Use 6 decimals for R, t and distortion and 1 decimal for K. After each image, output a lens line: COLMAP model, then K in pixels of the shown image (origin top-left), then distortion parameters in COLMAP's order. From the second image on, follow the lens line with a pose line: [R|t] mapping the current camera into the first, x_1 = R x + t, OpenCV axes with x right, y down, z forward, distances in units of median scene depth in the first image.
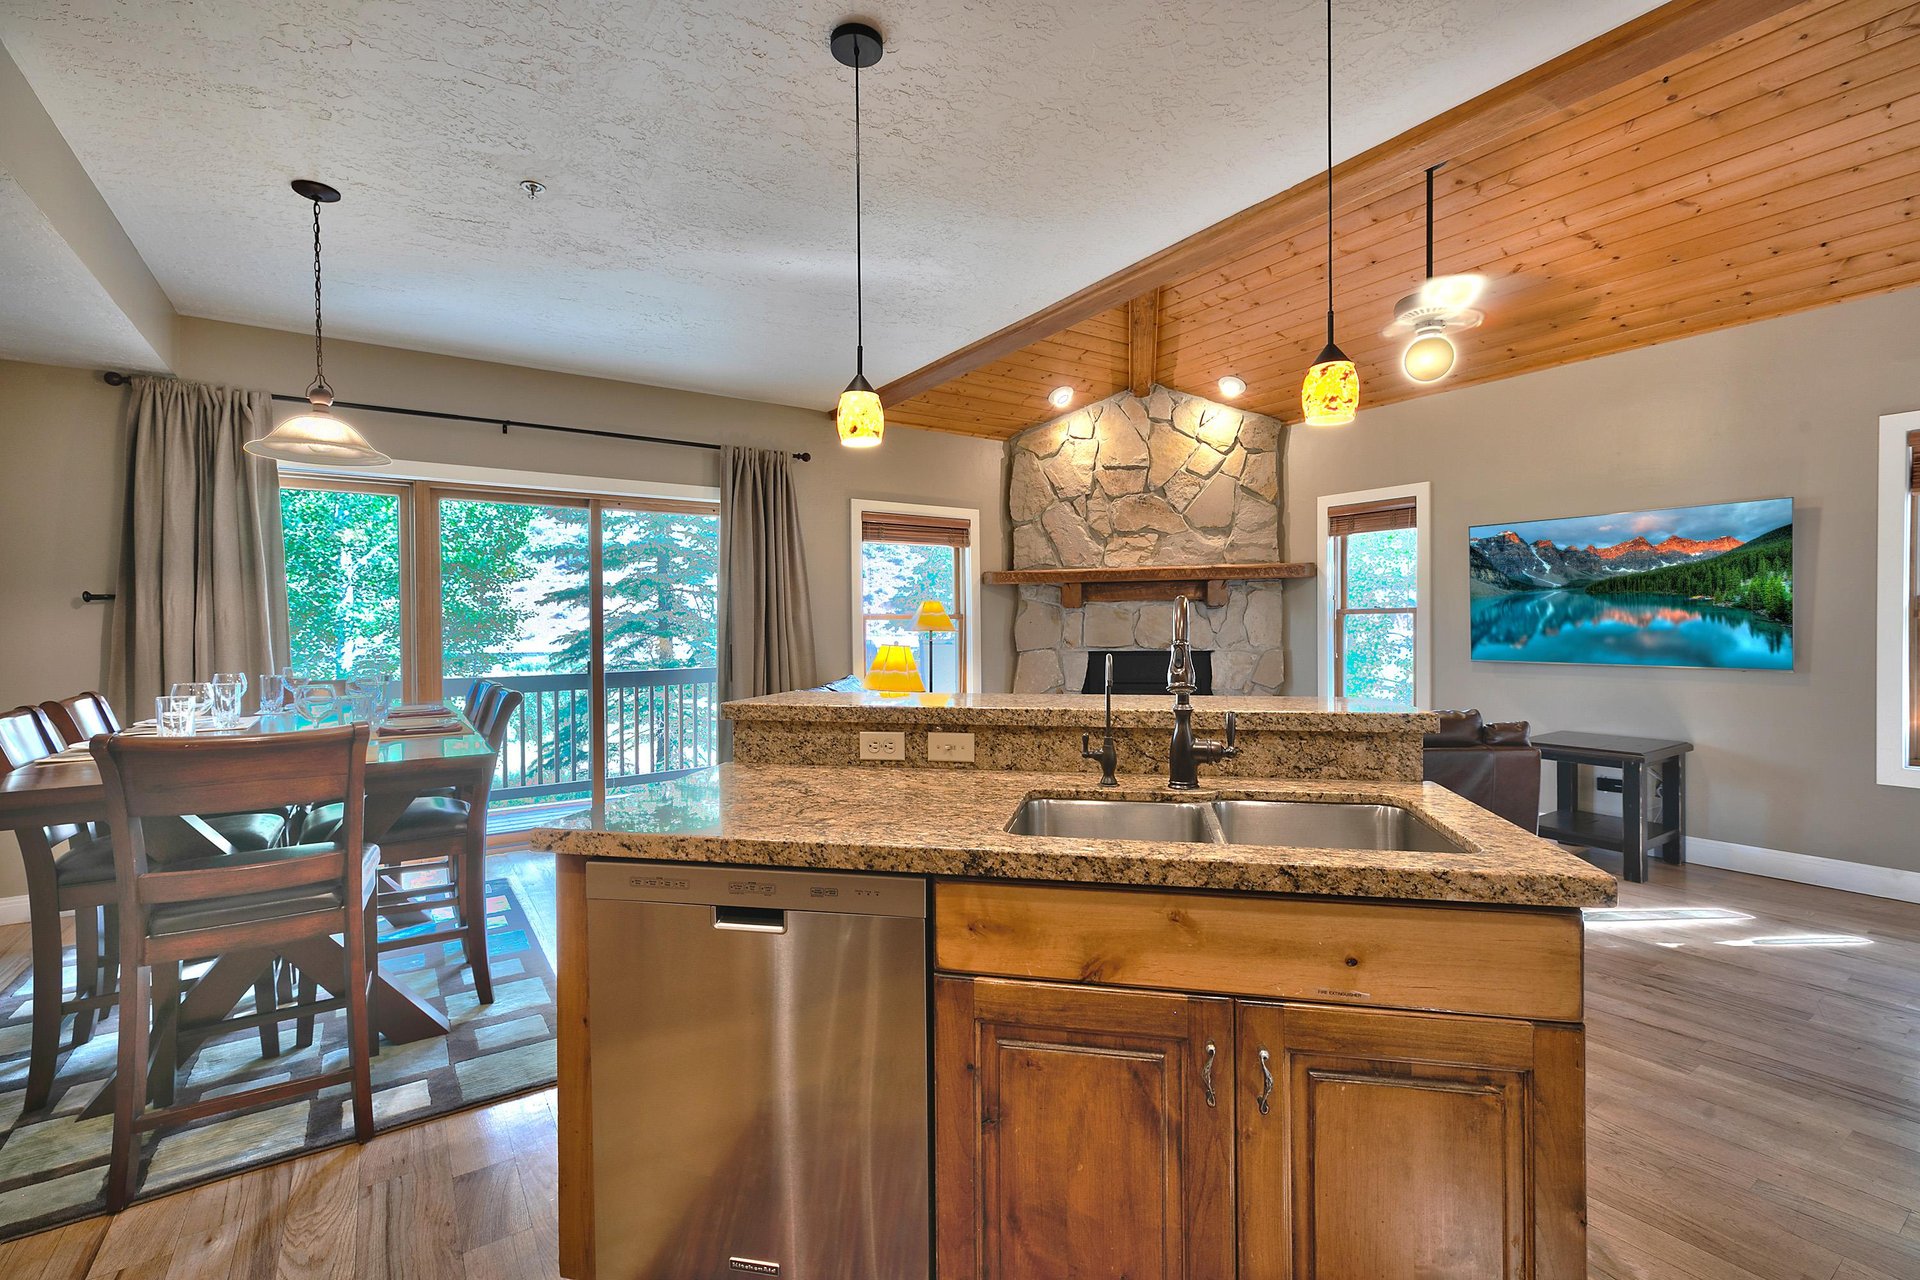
lens RADIAL K [[839.2, 0, 957.3], [0, 839.2, 635.4], [0, 0, 1]] dist [0.000067, -0.000182]
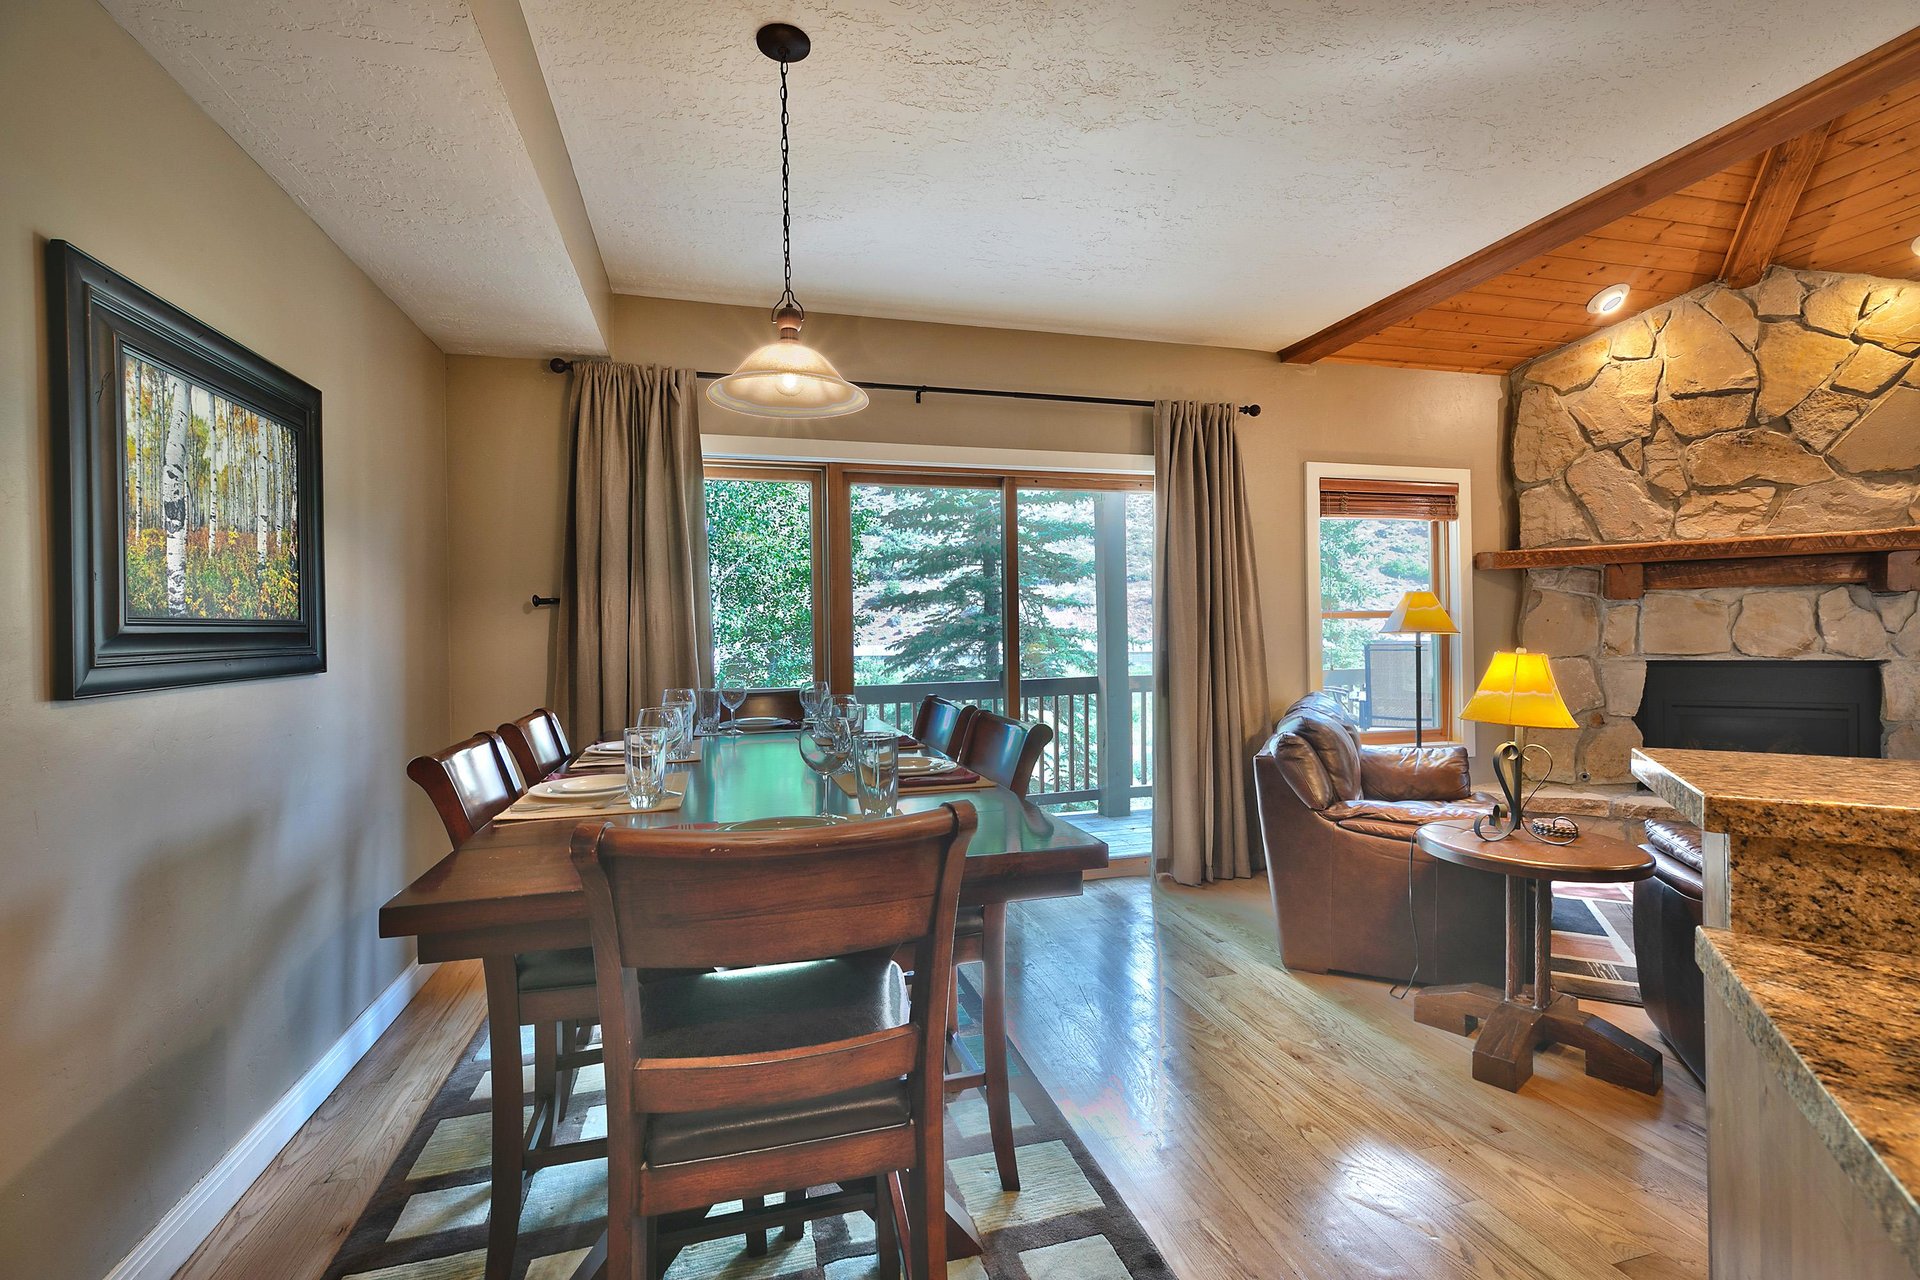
lens RADIAL K [[839.2, 0, 957.3], [0, 839.2, 635.4], [0, 0, 1]] dist [0.000067, -0.000182]
pose [[0.946856, -0.005476, -0.321610, -0.168828], [0.003770, 0.999975, -0.005929, -0.000173], [0.321635, 0.004402, 0.946854, 0.153643]]
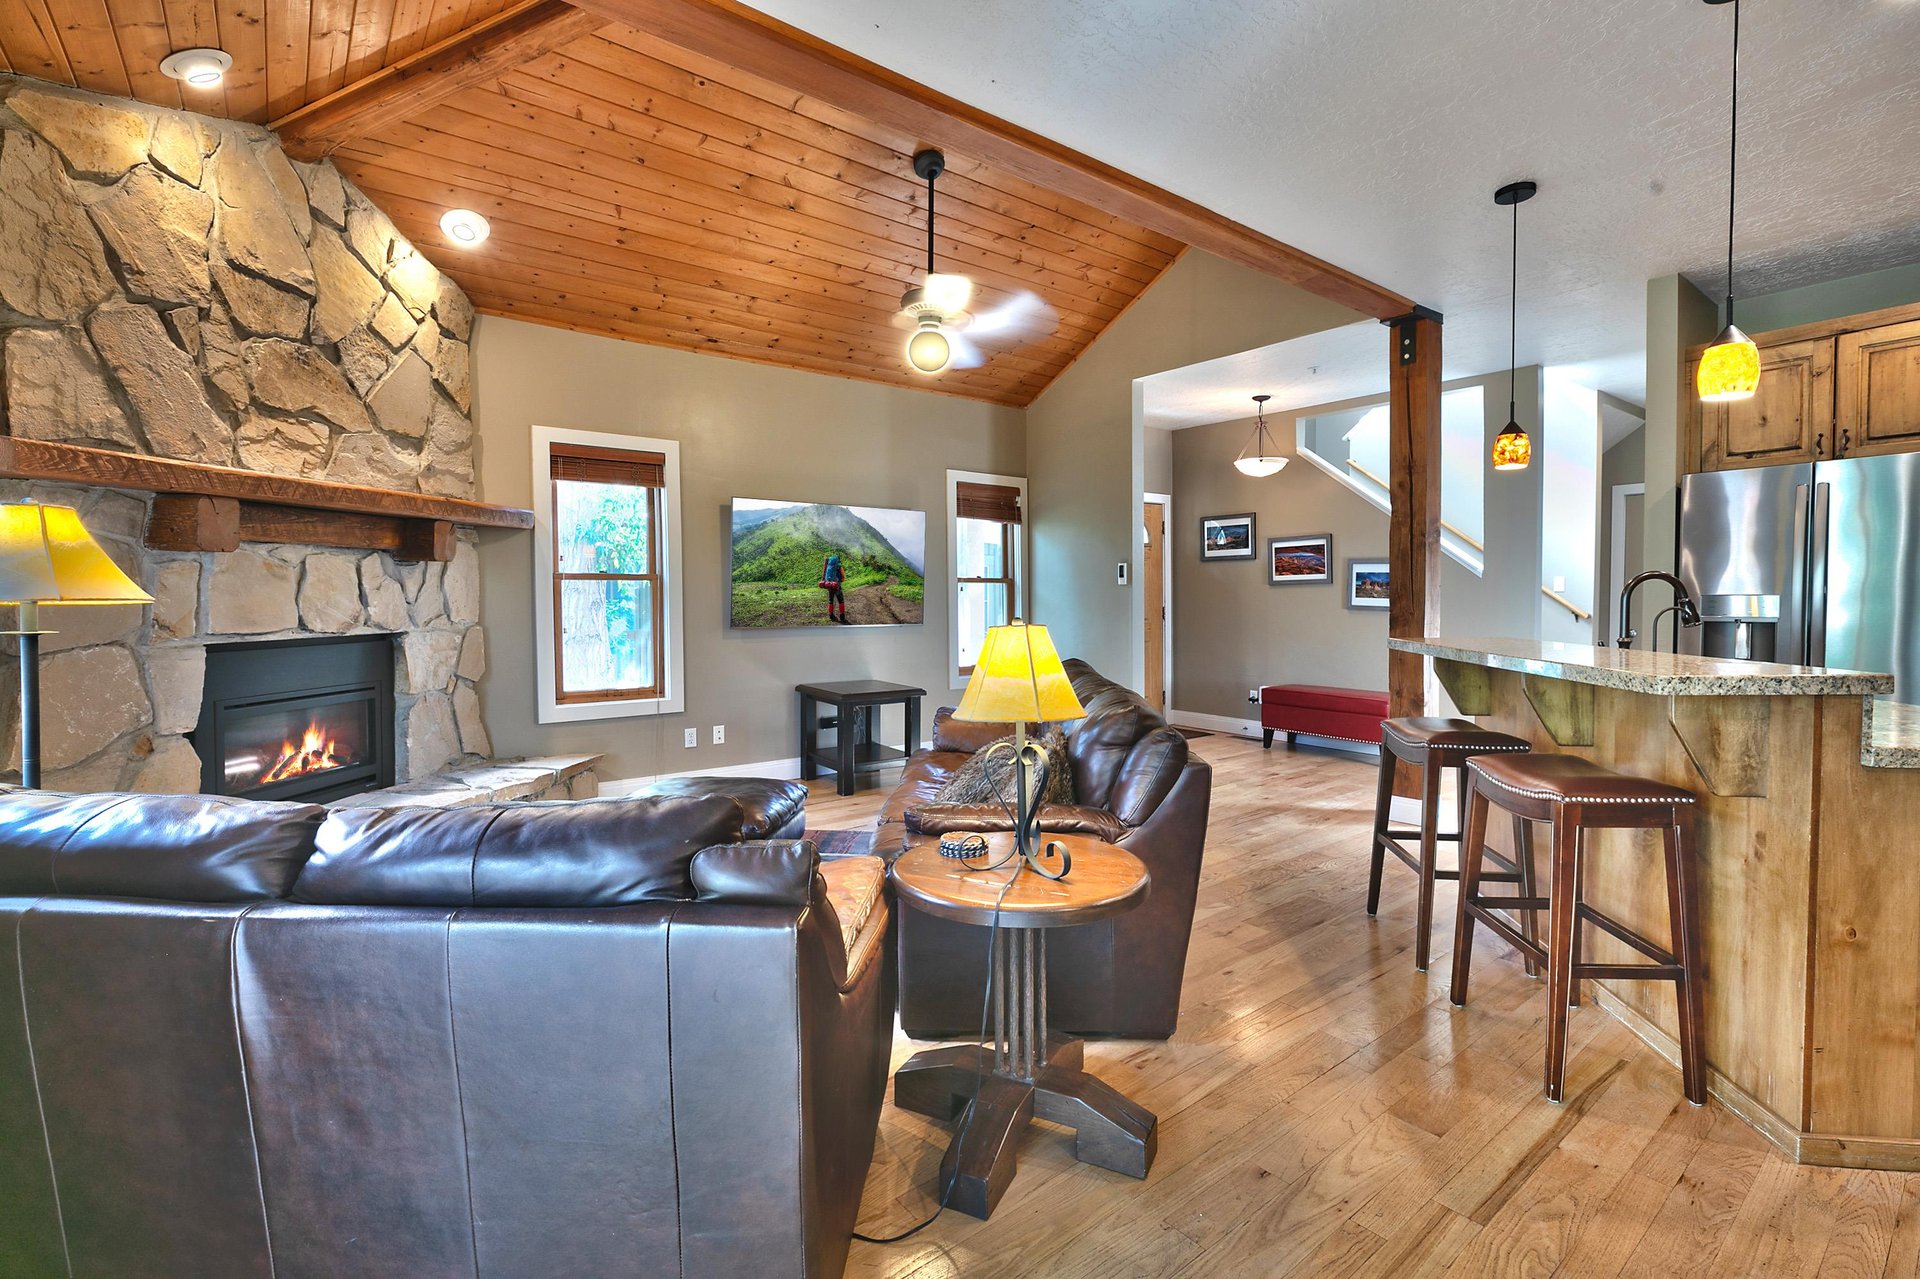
lens RADIAL K [[831.2, 0, 957.3], [0, 831.2, 629.3], [0, 0, 1]] dist [0.000331, -0.000123]
pose [[-0.032309, -0.037840, 0.998761, -0.332713], [0.009489, 0.999226, 0.038165, -0.003817], [-0.999433, 0.010711, -0.031925, 0.611527]]
